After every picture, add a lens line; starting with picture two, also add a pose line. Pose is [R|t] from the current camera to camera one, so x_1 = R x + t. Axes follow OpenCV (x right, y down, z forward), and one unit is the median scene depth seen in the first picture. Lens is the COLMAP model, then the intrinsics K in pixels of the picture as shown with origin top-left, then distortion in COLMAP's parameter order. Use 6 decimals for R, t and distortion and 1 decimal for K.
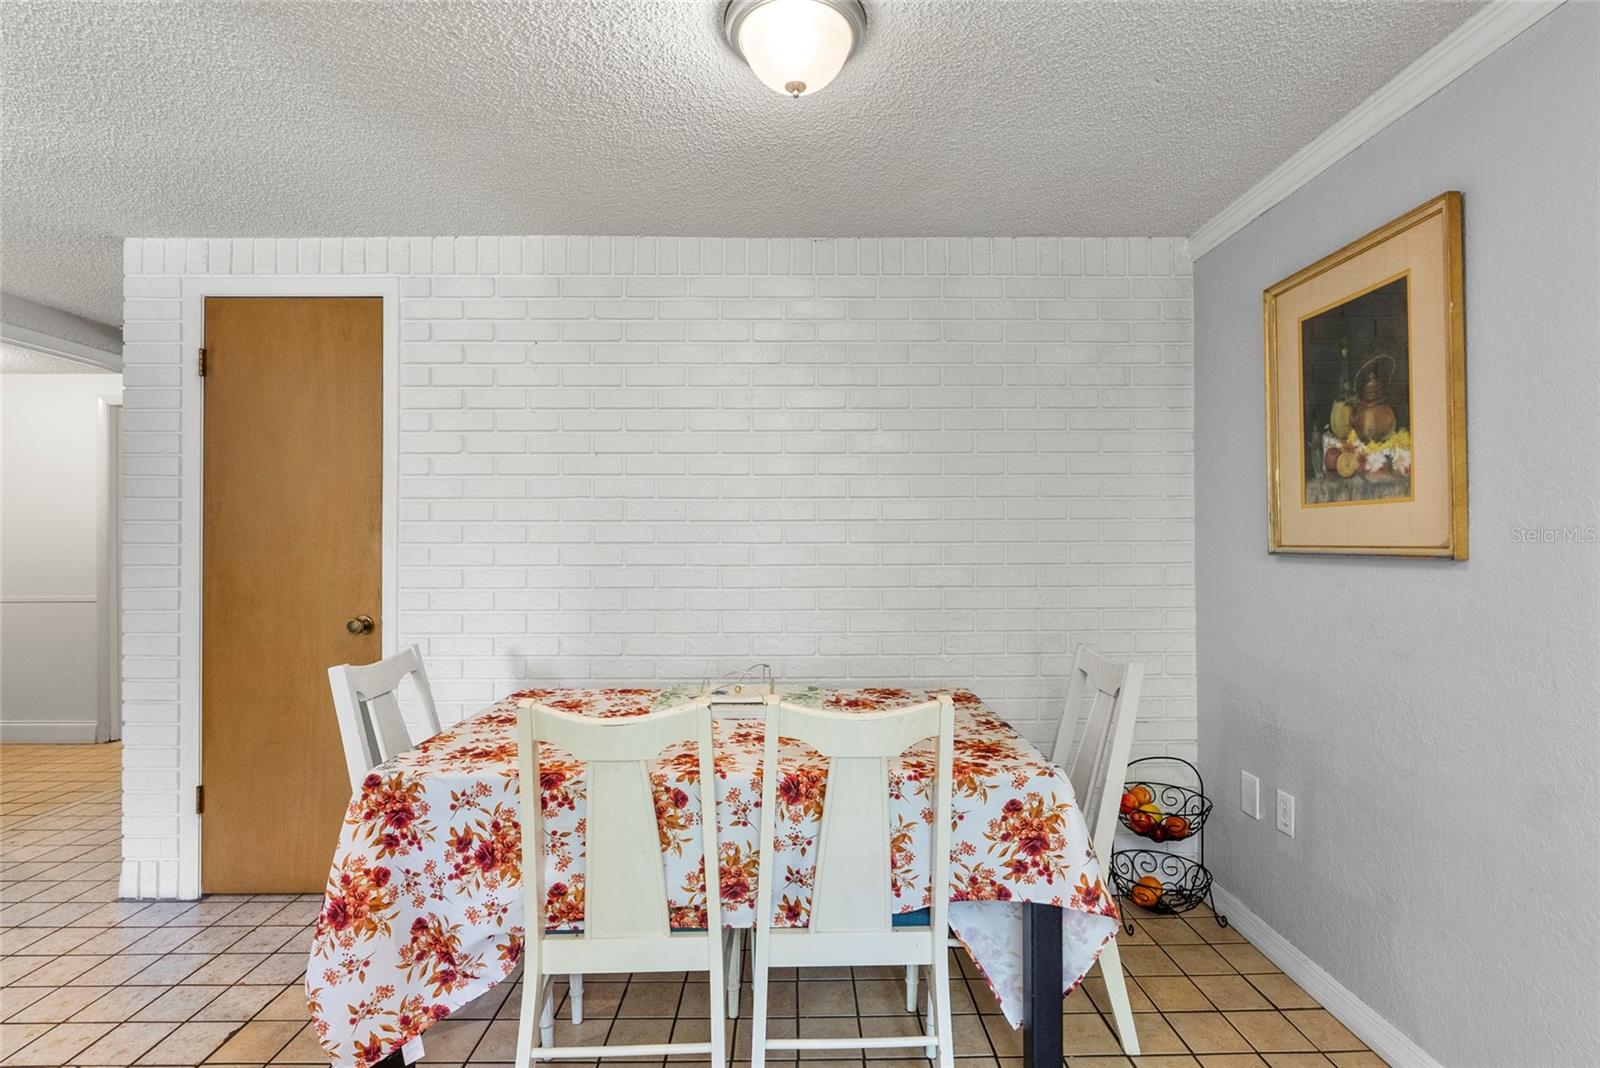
lens RADIAL K [[733.0, 0, 801.1], [0, 733.0, 544.9], [0, 0, 1]] dist [-0.011799, 0.005464]
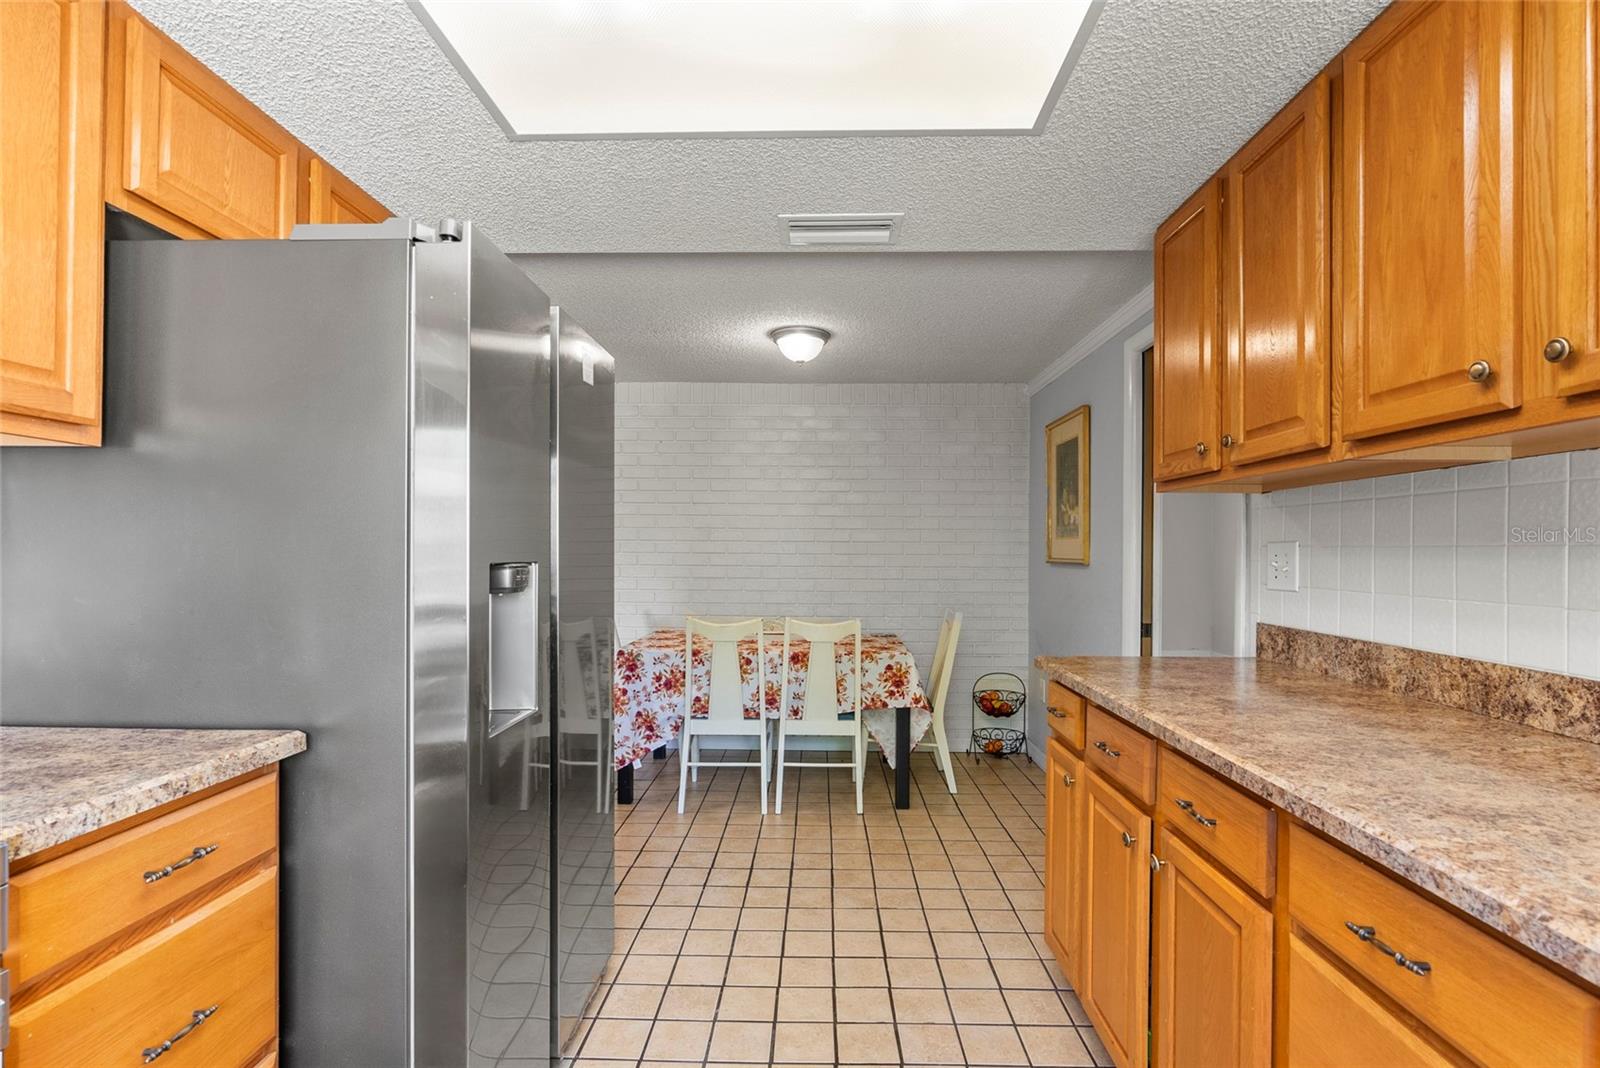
lens RADIAL K [[733.0, 0, 801.1], [0, 733.0, 544.9], [0, 0, 1]] dist [-0.011799, 0.005464]
pose [[0.999322, 0.009586, -0.035540, 0.085767], [-0.009990, 0.999887, -0.011218, -0.008592], [0.035428, 0.011565, 0.999305, -1.374817]]
